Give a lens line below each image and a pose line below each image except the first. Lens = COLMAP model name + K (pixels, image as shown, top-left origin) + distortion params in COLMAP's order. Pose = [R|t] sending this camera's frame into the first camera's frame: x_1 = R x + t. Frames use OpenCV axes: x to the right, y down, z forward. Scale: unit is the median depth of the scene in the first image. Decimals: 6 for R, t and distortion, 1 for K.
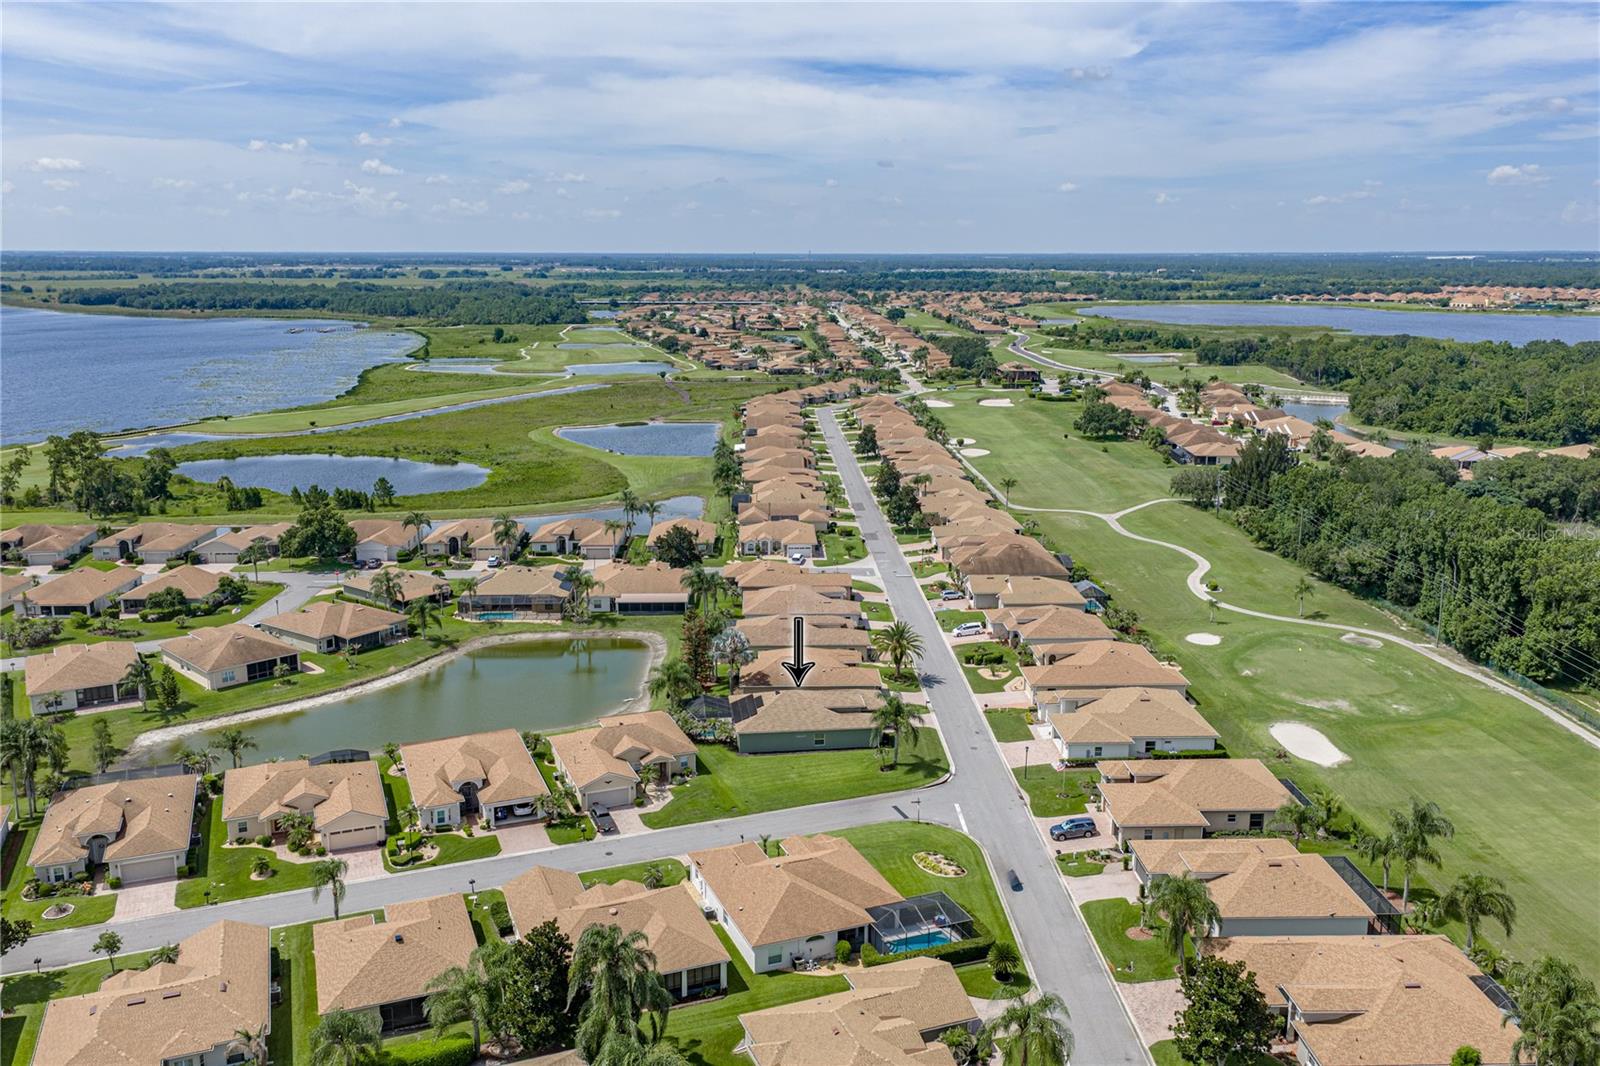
lens RADIAL K [[1319.1, 0, 800.0], [0, 1319.1, 533.0], [0, 0, 1]] dist [0.031282, -0.008257]
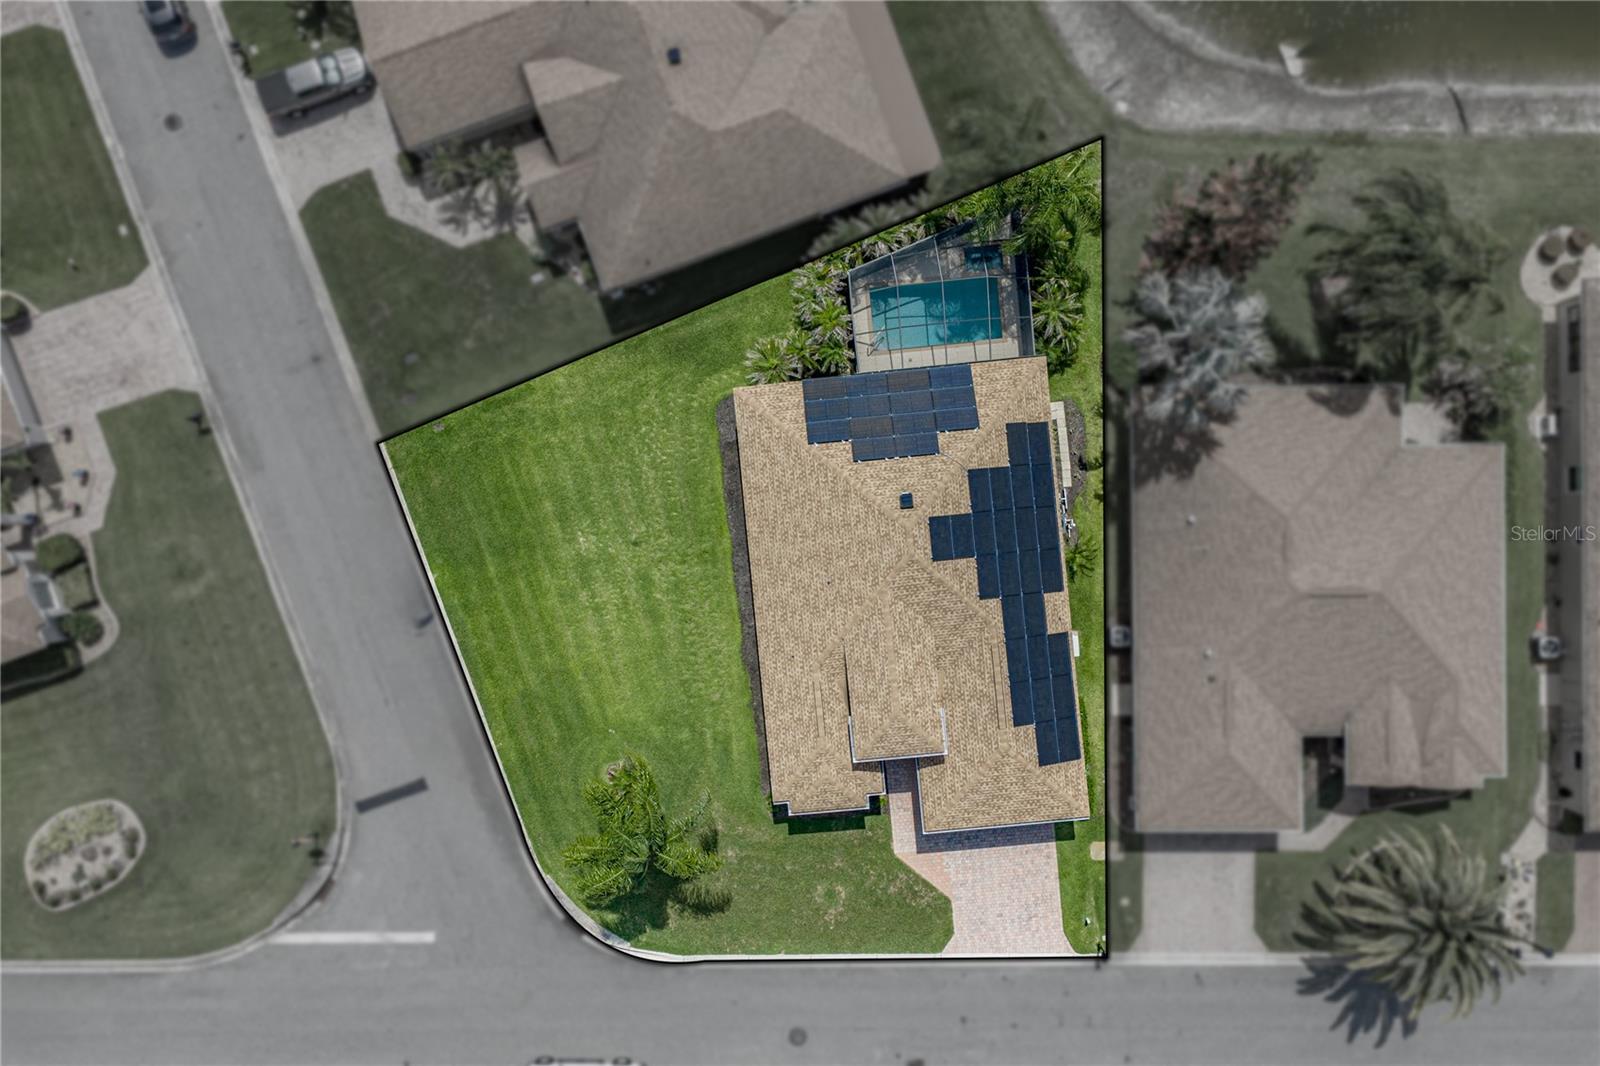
lens RADIAL K [[1319.1, 0, 800.0], [0, 1319.1, 533.0], [0, 0, 1]] dist [0.031282, -0.008257]
pose [[-0.026778, 0.999641, 0.001075, -0.007856], [-0.202760, -0.006485, 0.979207, -0.160535], [0.978862, 0.026004, 0.202861, 0.745307]]
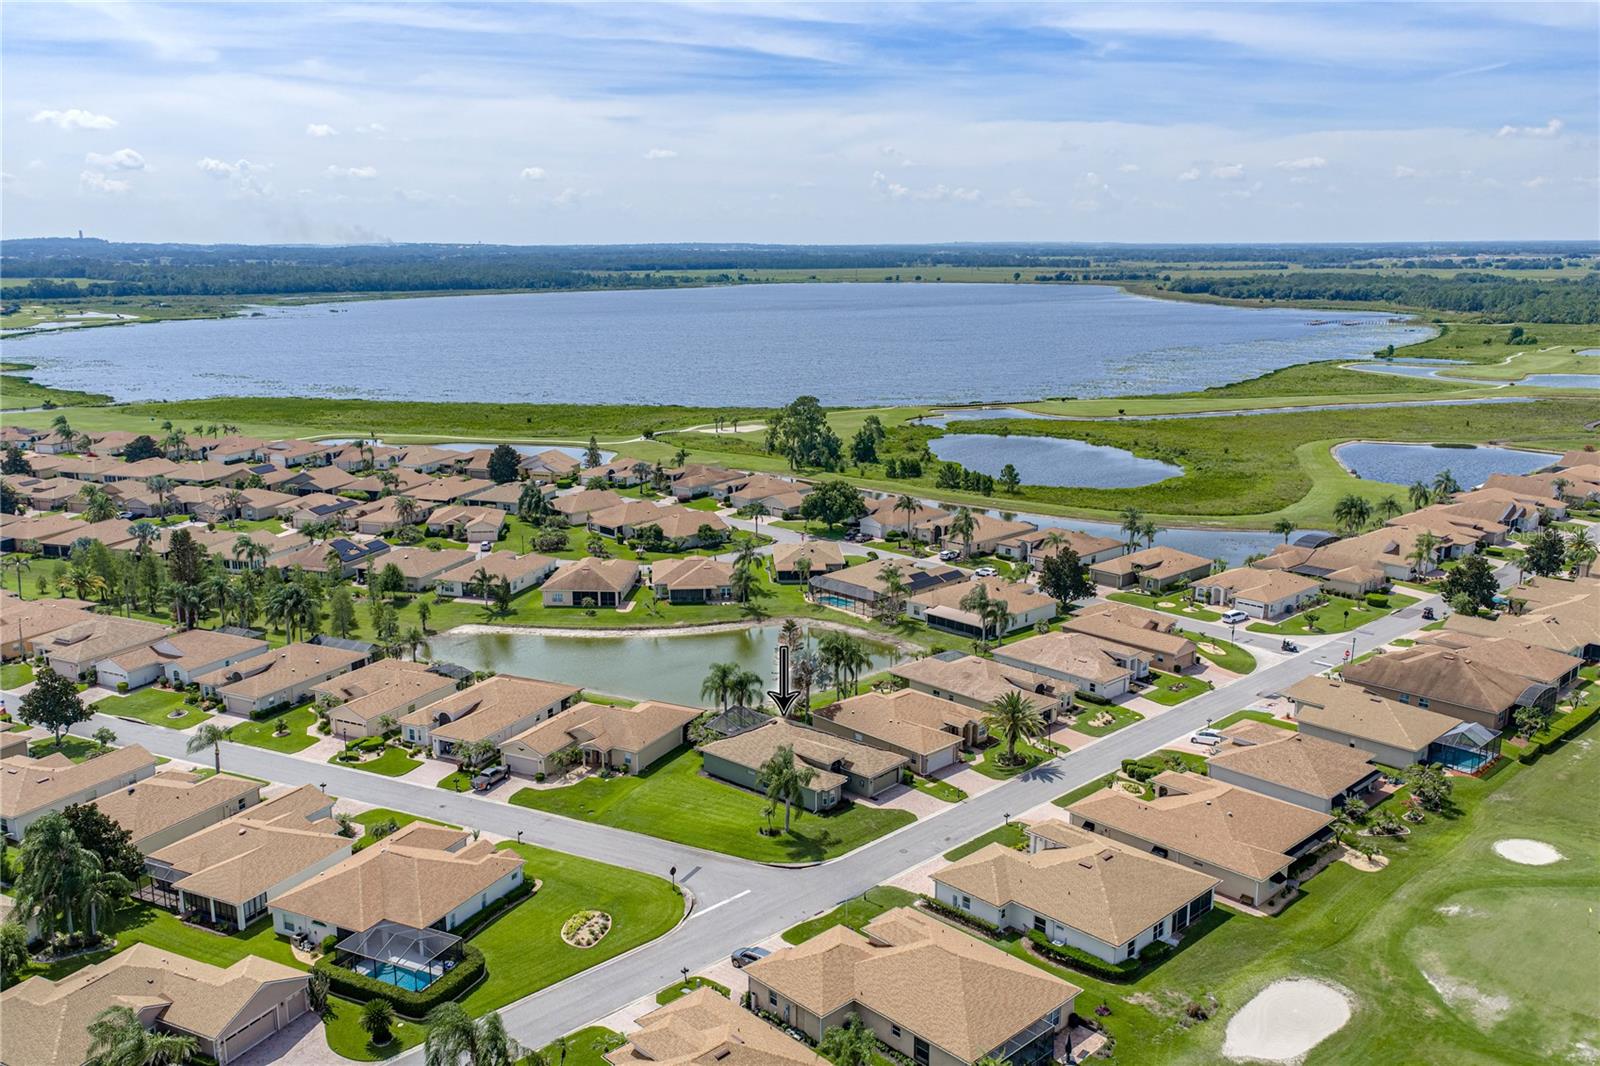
lens RADIAL K [[1319.1, 0, 800.0], [0, 1319.1, 533.0], [0, 0, 1]] dist [0.031282, -0.008257]
pose [[0.666843, 0.158324, -0.728185, 0.526581], [-0.153333, 0.985412, 0.073835, -0.065243], [0.729252, 0.062419, 0.681392, 0.311884]]
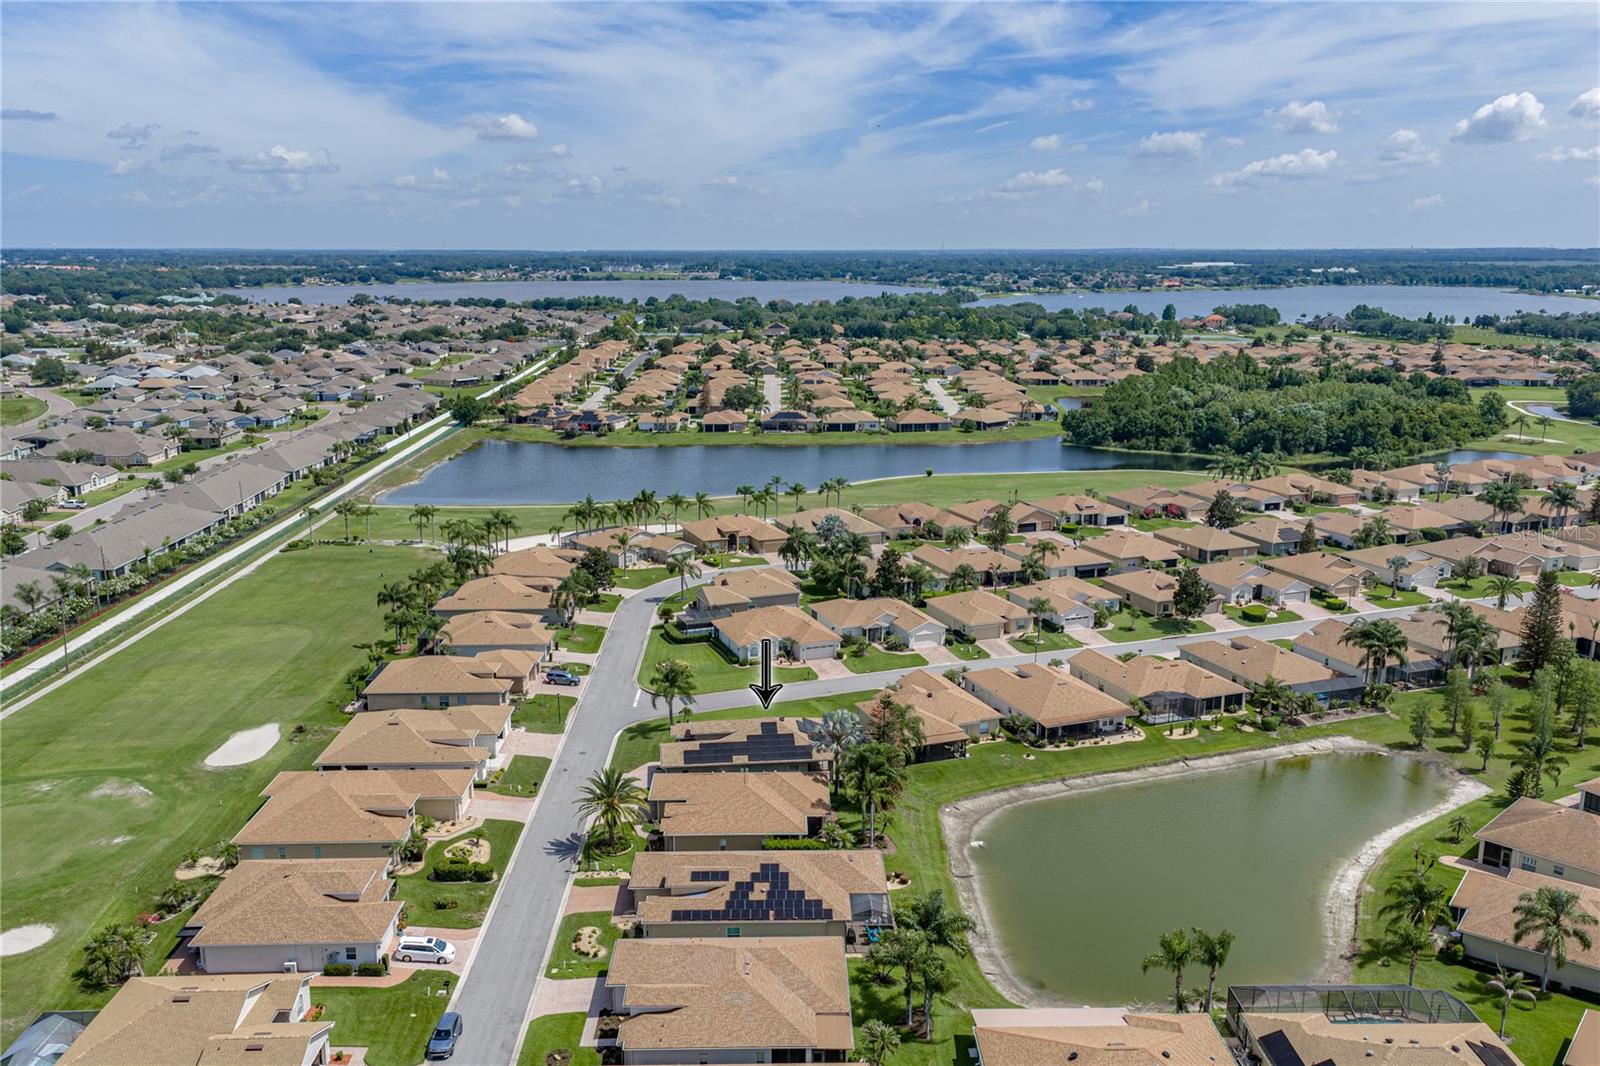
lens RADIAL K [[1319.1, 0, 800.0], [0, 1319.1, 533.0], [0, 0, 1]] dist [0.031282, -0.008257]
pose [[-0.999932, -0.002064, 0.011516, -0.033426], [0.002846, 0.911854, 0.410505, -0.316100], [-0.011348, 0.410509, -0.911786, 1.479266]]
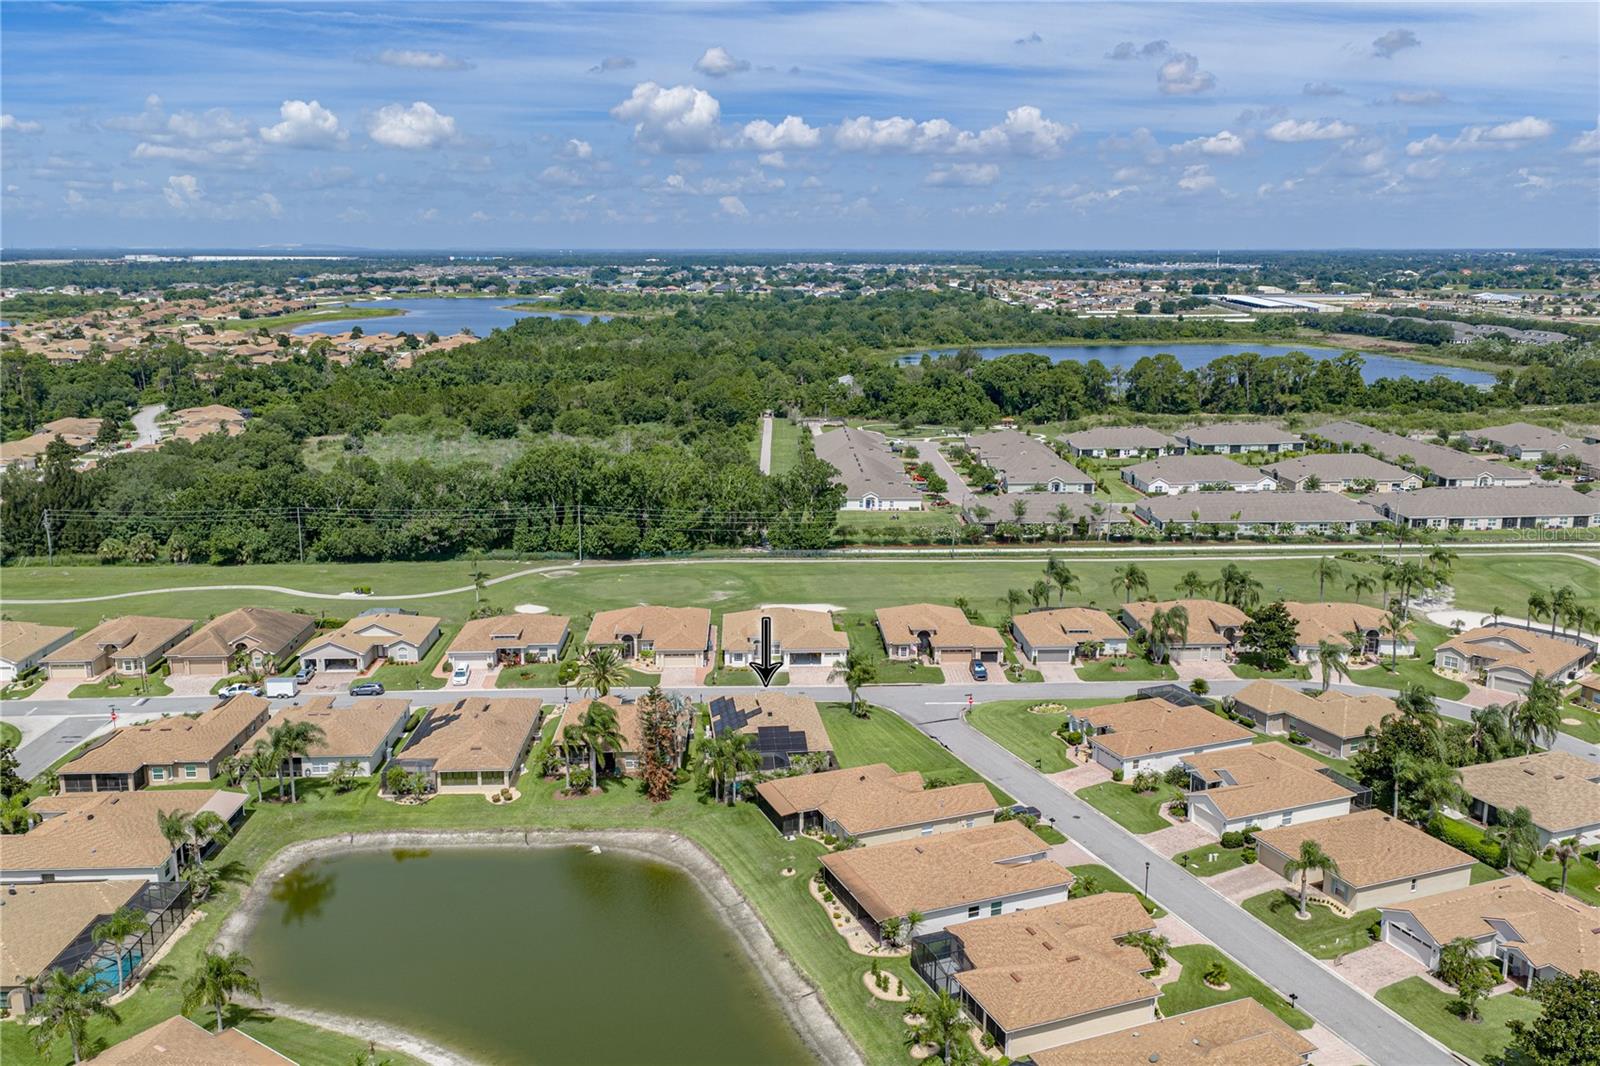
lens RADIAL K [[1319.1, 0, 800.0], [0, 1319.1, 533.0], [0, 0, 1]] dist [0.031282, -0.008257]
pose [[-0.005474, -0.211690, 0.977322, -0.753076], [0.208138, 0.955690, 0.208171, -0.161168], [-0.978084, 0.204557, 0.038829, 0.751575]]
